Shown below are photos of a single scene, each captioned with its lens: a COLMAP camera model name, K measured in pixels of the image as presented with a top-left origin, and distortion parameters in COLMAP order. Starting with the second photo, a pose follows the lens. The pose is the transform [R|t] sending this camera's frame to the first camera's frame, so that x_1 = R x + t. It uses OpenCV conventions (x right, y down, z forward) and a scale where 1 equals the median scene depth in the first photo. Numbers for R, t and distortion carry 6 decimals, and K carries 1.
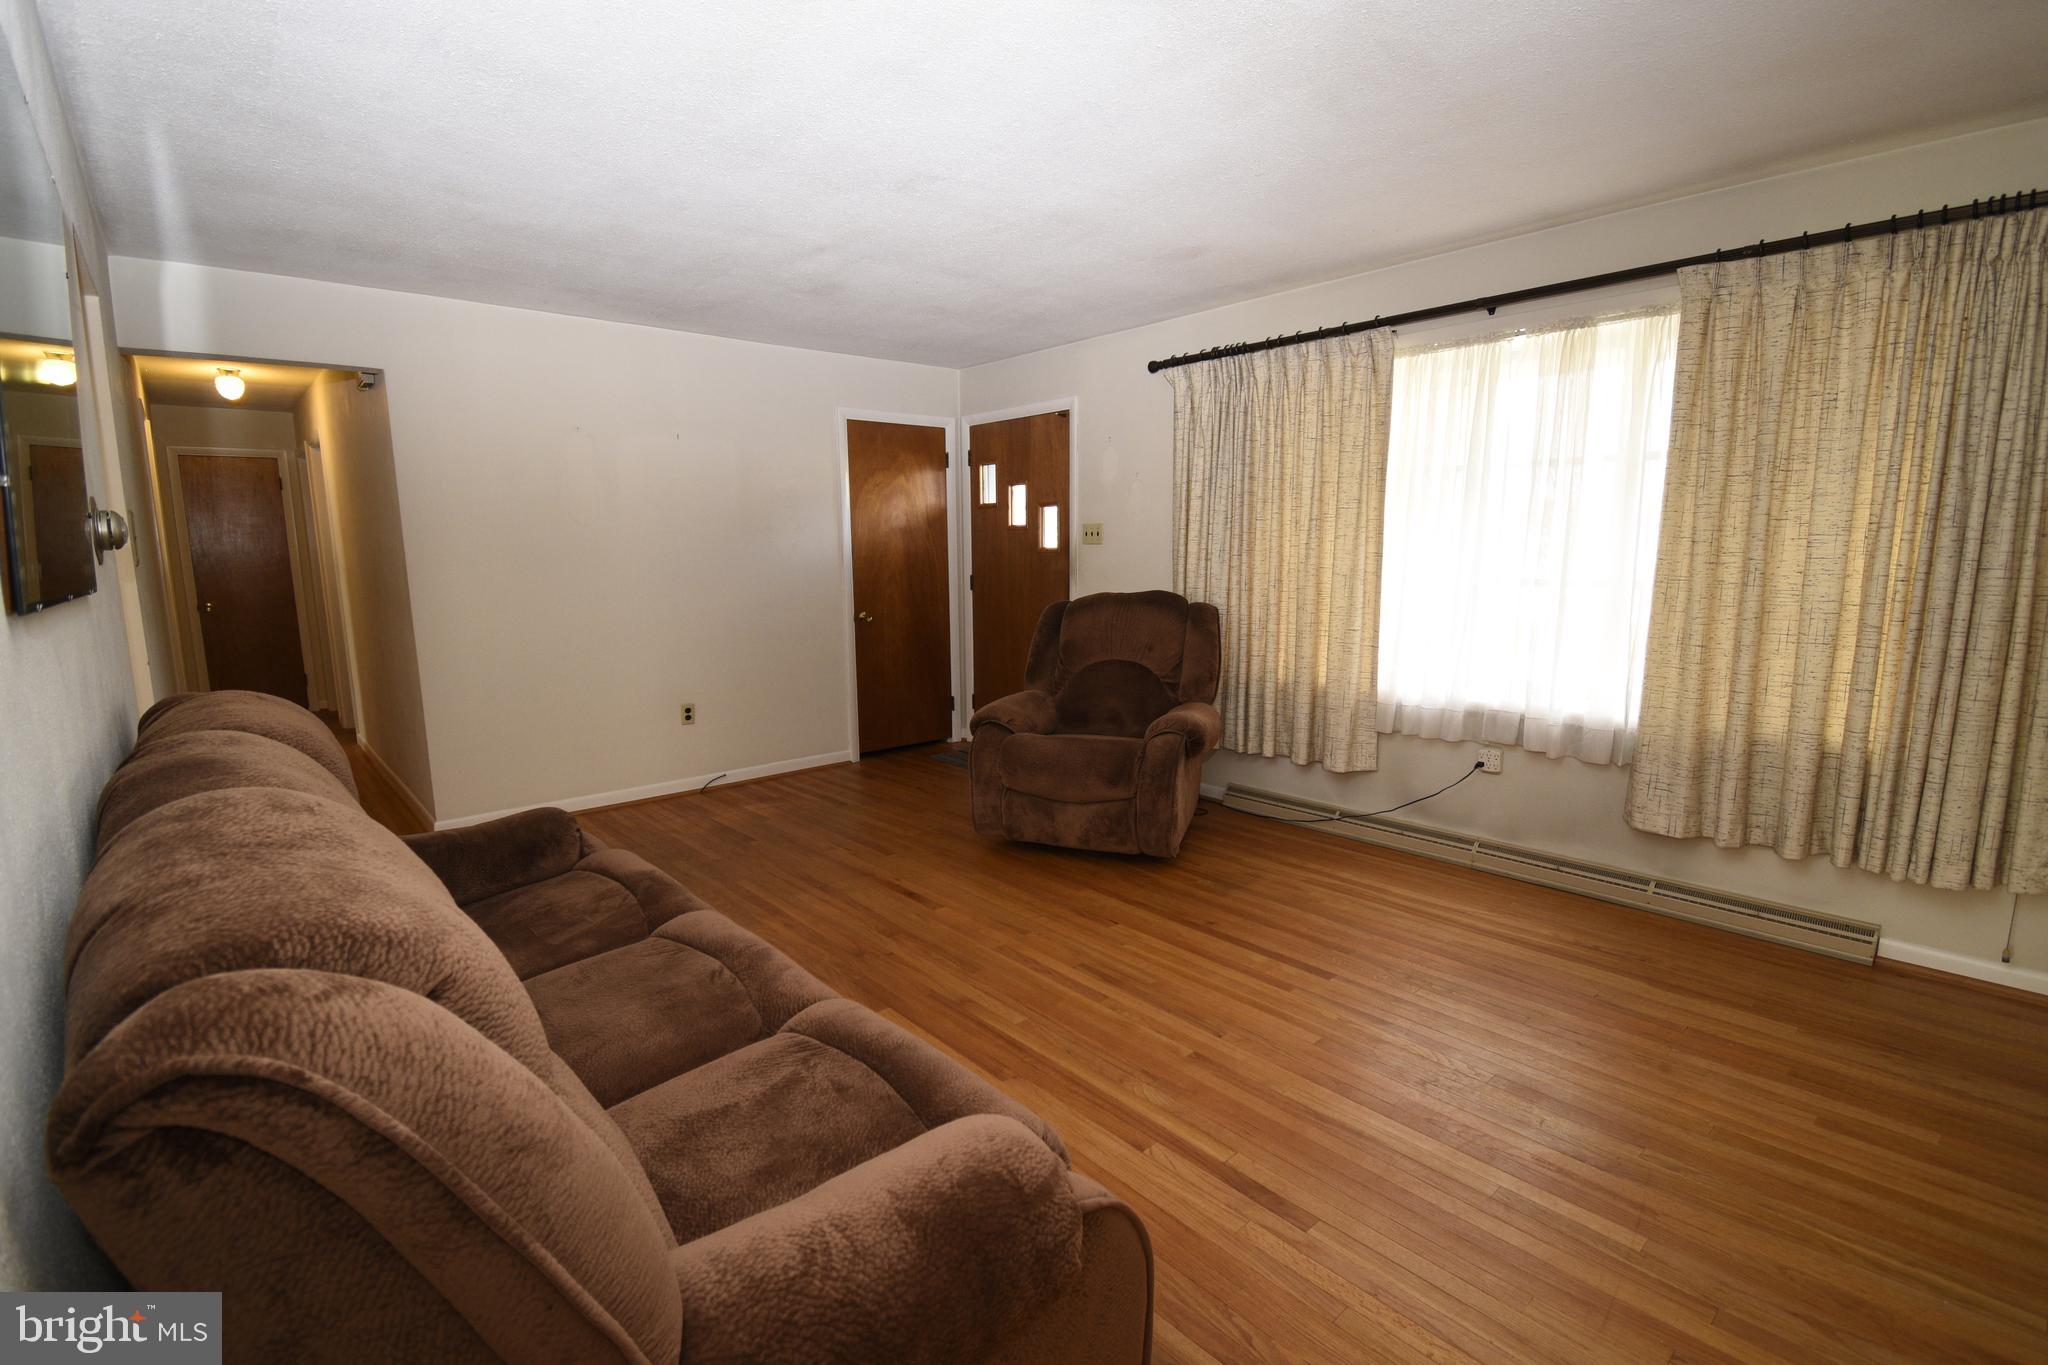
lens RADIAL K [[908.7, 0, 1030.1], [0, 908.7, 691.3], [0, 0, 1]] dist [0.024659, -0.028161]
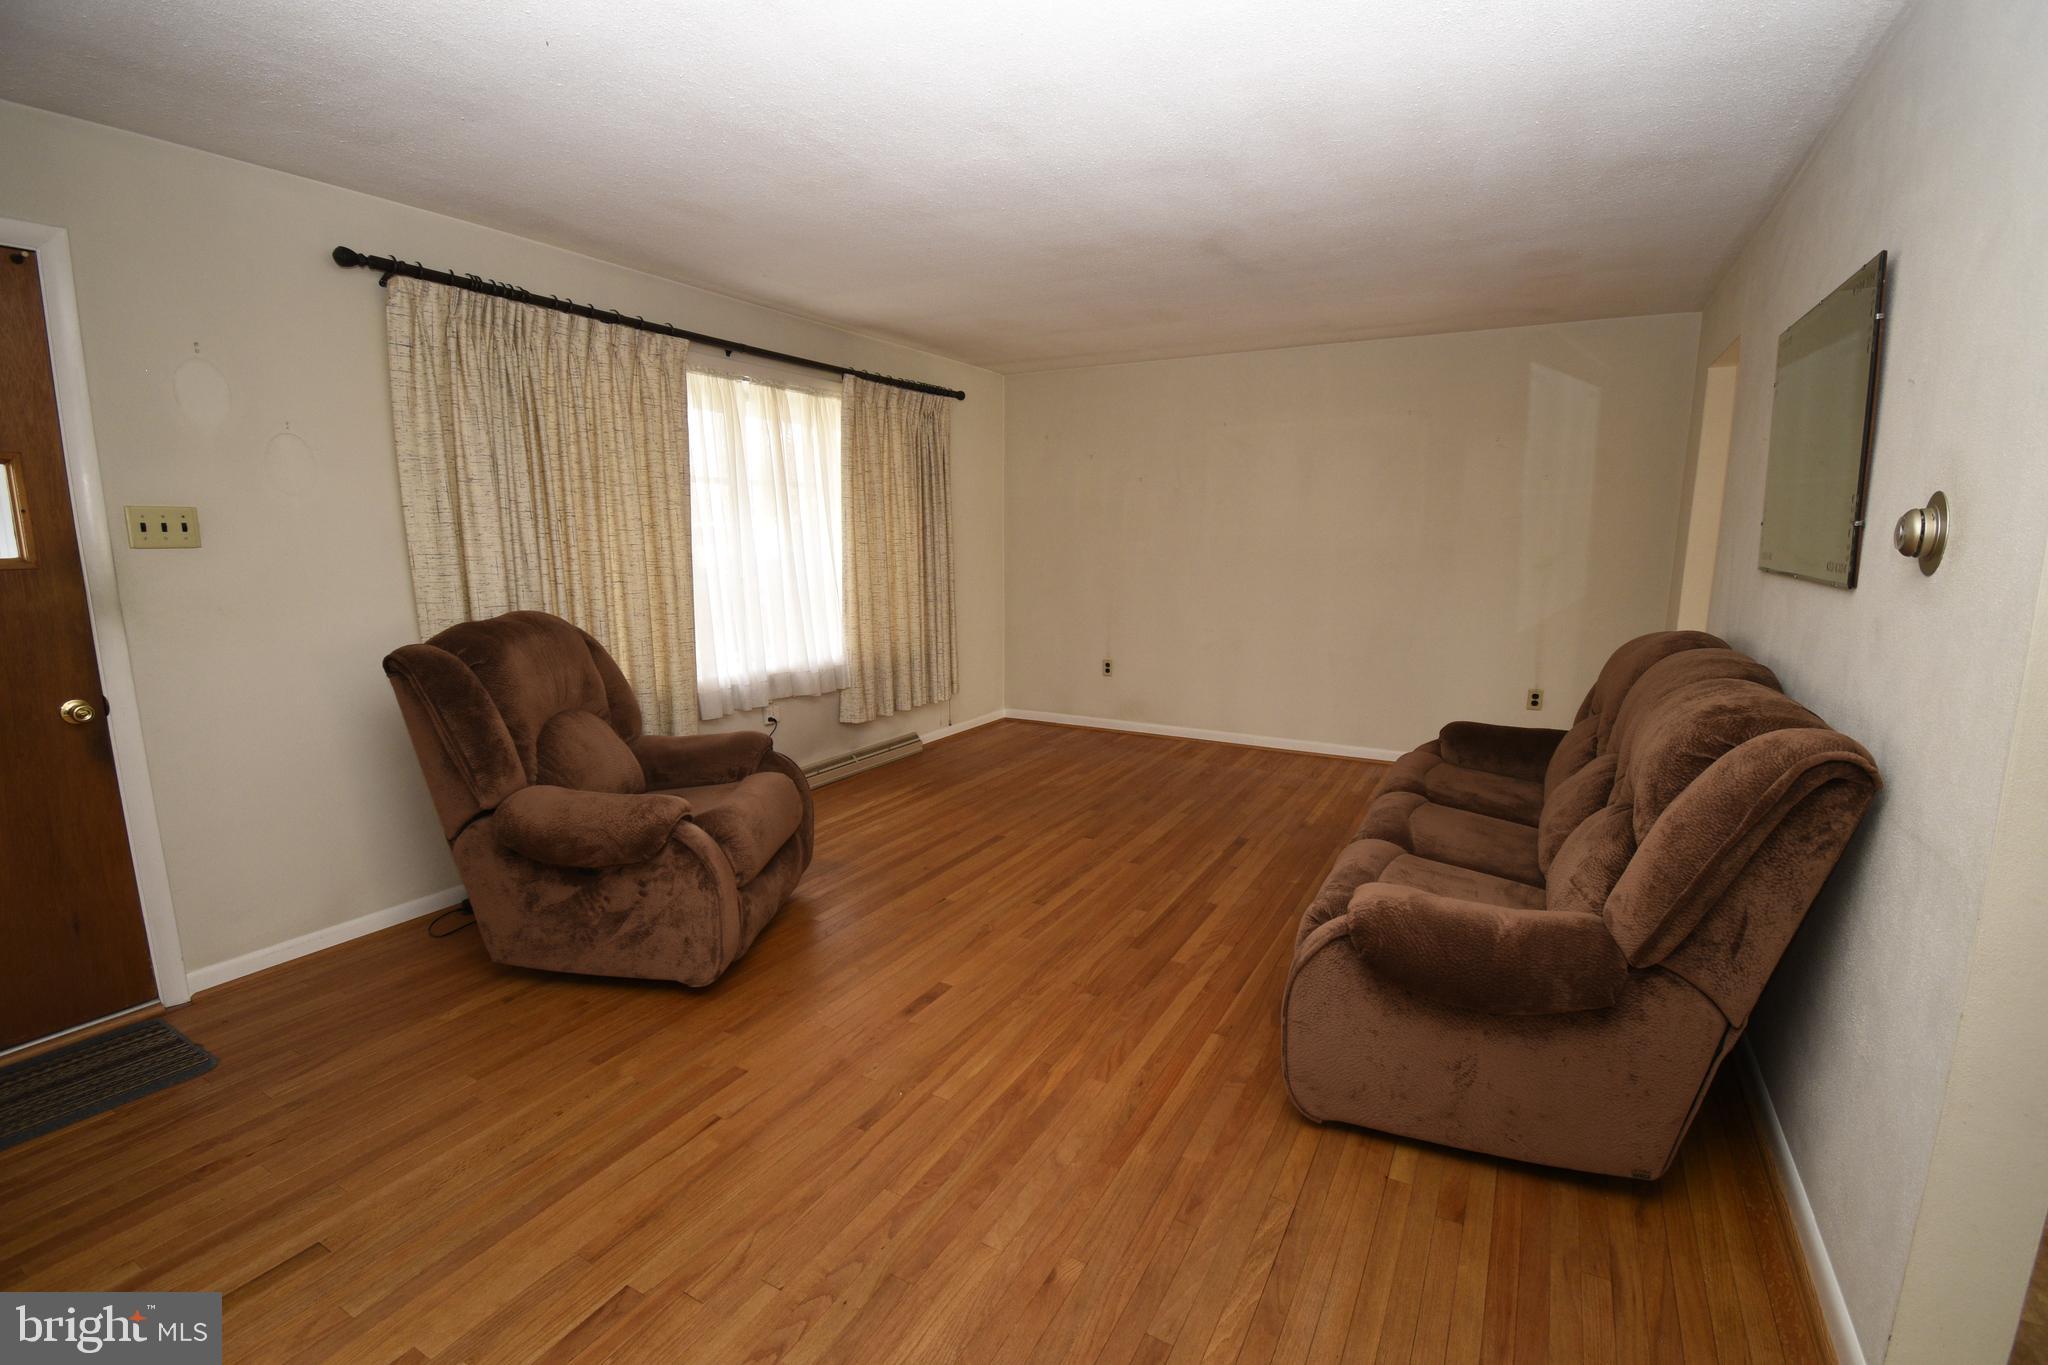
lens RADIAL K [[908.7, 0, 1030.1], [0, 908.7, 691.3], [0, 0, 1]] dist [0.024659, -0.028161]
pose [[-0.323642, -0.155055, 0.933388, -0.840032], [0.151443, 0.965274, 0.212863, -0.182078], [-0.933981, 0.210246, -0.288921, 1.084898]]
